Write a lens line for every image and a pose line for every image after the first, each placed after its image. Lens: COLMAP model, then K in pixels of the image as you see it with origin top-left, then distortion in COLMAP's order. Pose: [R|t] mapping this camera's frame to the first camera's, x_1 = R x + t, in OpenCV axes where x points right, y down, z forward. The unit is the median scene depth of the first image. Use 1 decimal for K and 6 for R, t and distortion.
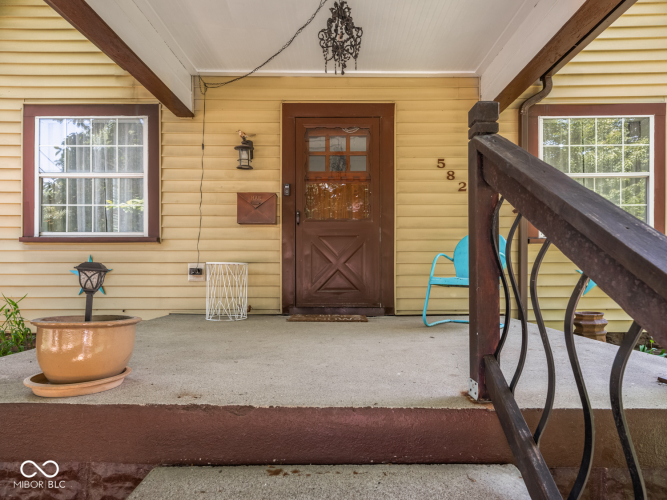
lens RADIAL K [[366.1, 0, 333.5], [0, 366.1, 254.7], [0, 0, 1]] dist [0.005869, -0.001115]
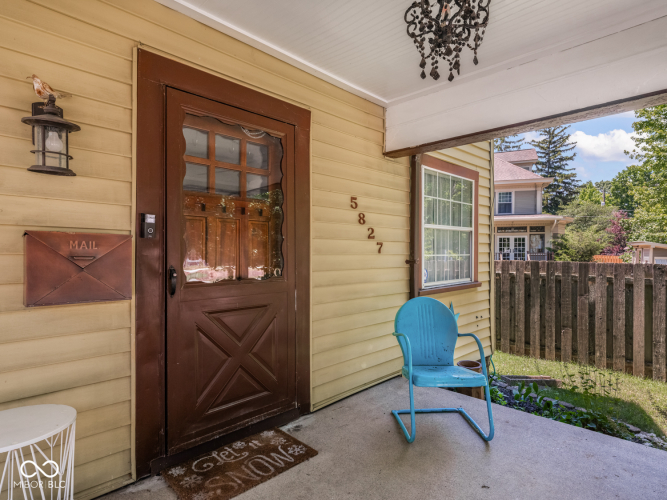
lens RADIAL K [[366.1, 0, 334.8], [0, 366.1, 245.7], [0, 0, 1]] dist [0.005869, -0.001115]
pose [[0.708177, 0.014255, 0.705891, -0.299219], [-0.021393, 0.999770, 0.001272, -0.155899], [-0.705711, -0.016002, 0.708319, 0.463634]]
